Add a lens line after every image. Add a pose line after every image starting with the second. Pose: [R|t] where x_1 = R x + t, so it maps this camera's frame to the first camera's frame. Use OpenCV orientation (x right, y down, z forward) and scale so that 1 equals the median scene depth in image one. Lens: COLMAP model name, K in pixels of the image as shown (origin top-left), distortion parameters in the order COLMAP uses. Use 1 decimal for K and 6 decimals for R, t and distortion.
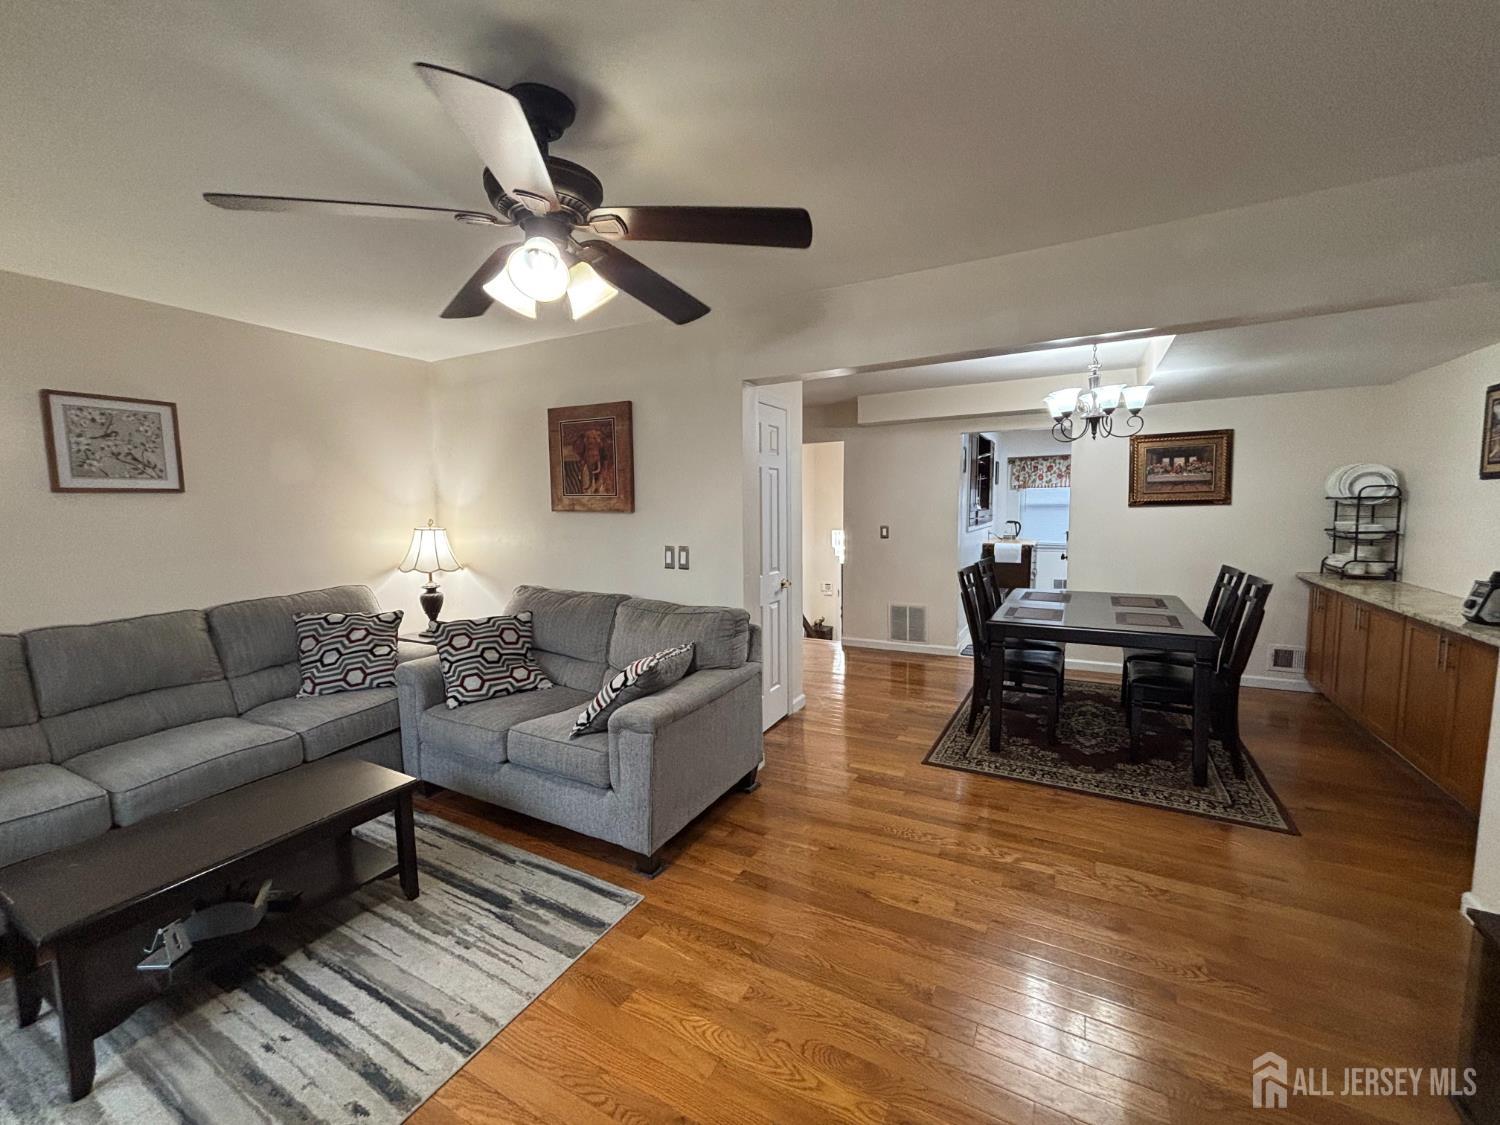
lens RADIAL K [[602.3, 0, 752.7], [0, 602.3, 558.8], [0, 0, 1]] dist [0.001864, -0.001361]
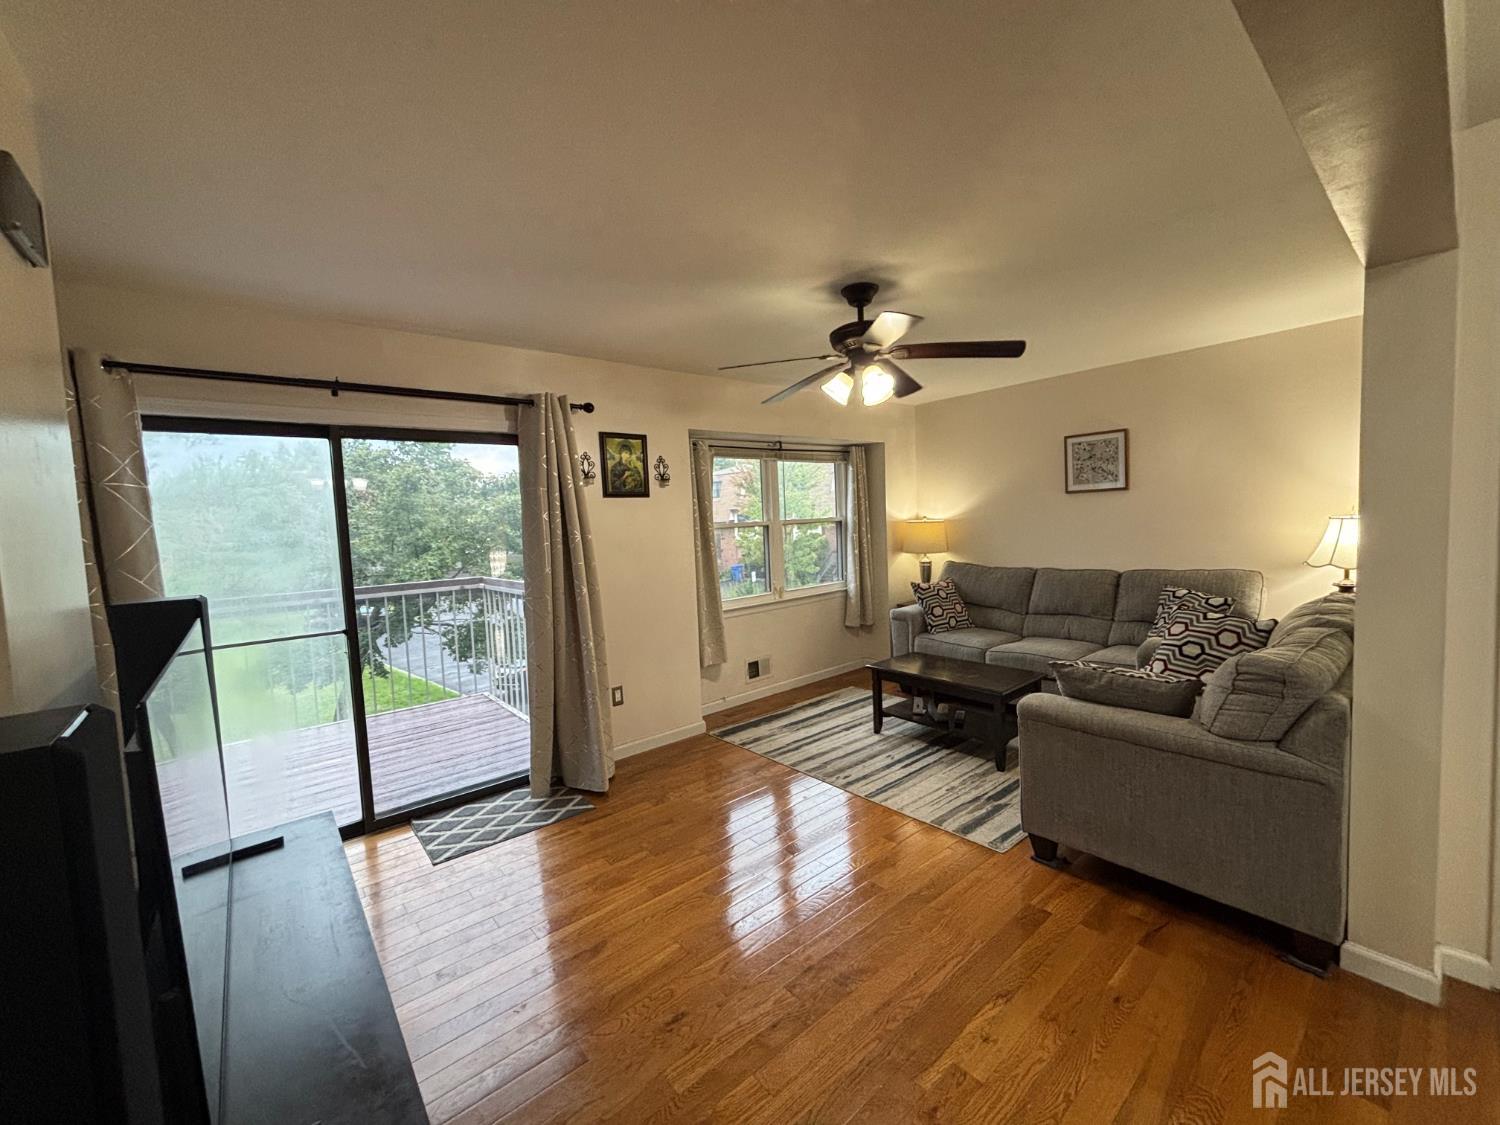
lens RADIAL K [[602.3, 0, 756.3], [0, 602.3, 564.8], [0, 0, 1]] dist [0.001864, -0.001361]
pose [[-0.354211, 0.097374, -0.930082, 0.745509], [-0.038409, 0.992210, 0.118506, -0.069925], [0.934376, 0.077699, -0.347712, 0.695697]]
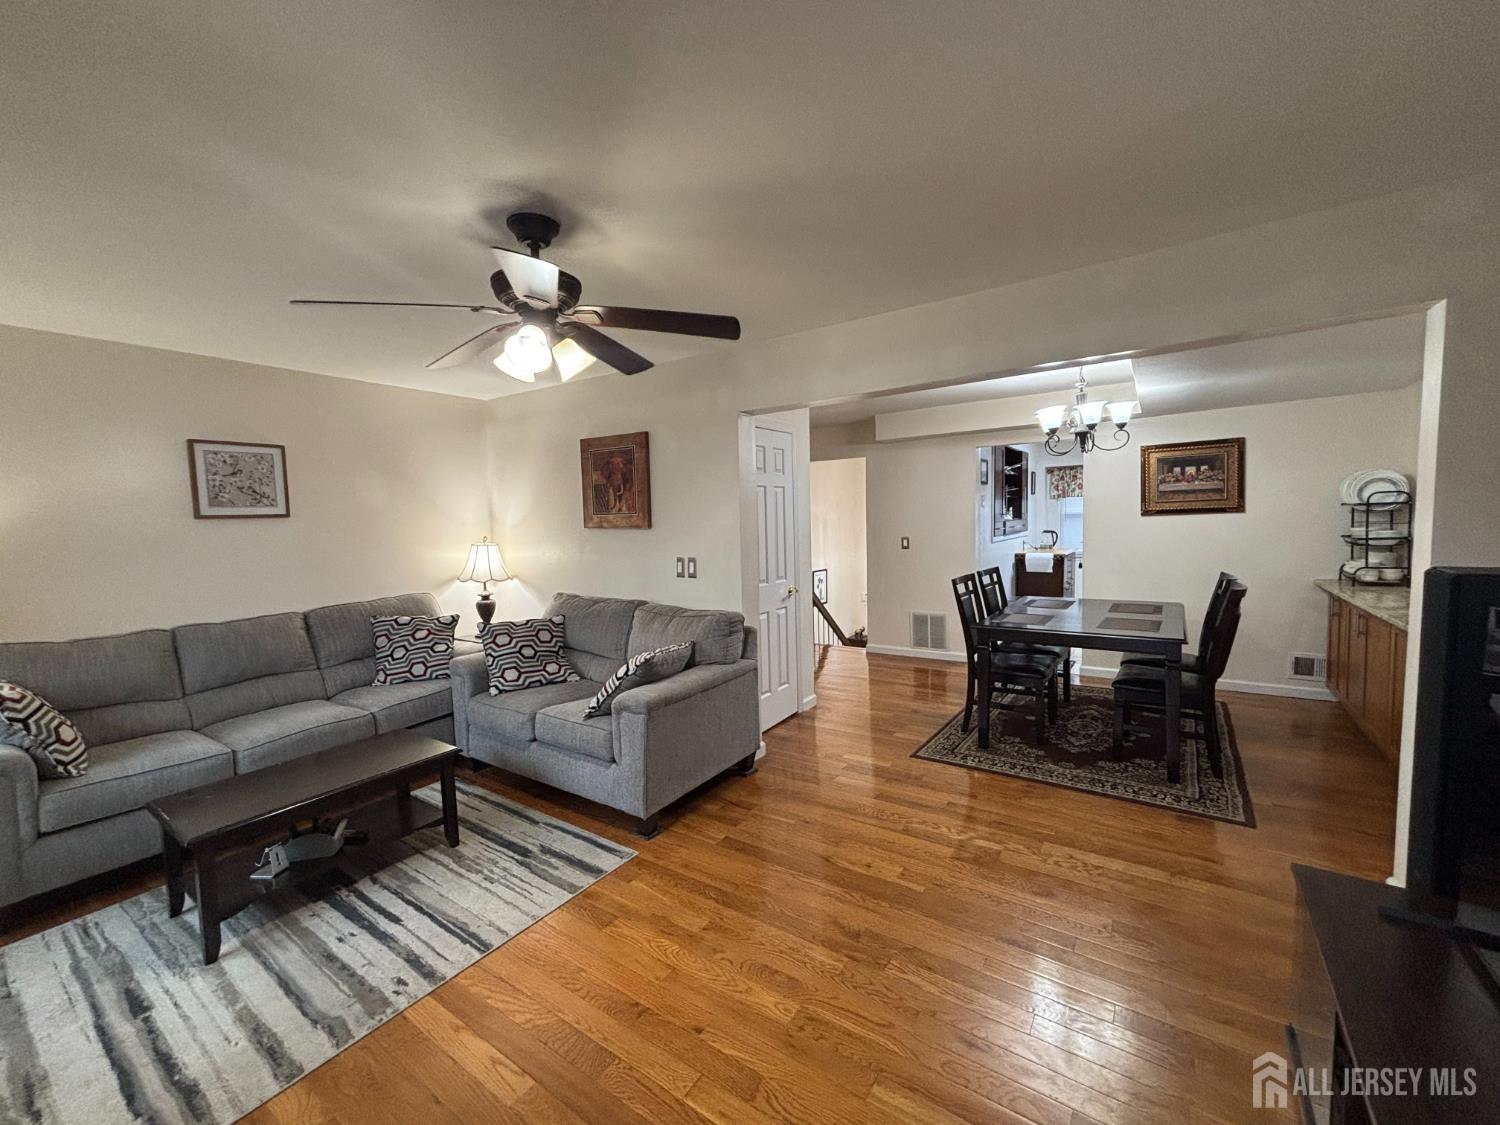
lens RADIAL K [[602.3, 0, 750.9], [0, 602.3, 557.2], [0, 0, 1]] dist [0.001864, -0.001361]
pose [[0.994345, -0.008019, -0.105896, 0.129389], [0.005593, 0.999715, -0.023188, 0.005995], [0.106052, 0.022464, 0.994107, -0.128894]]
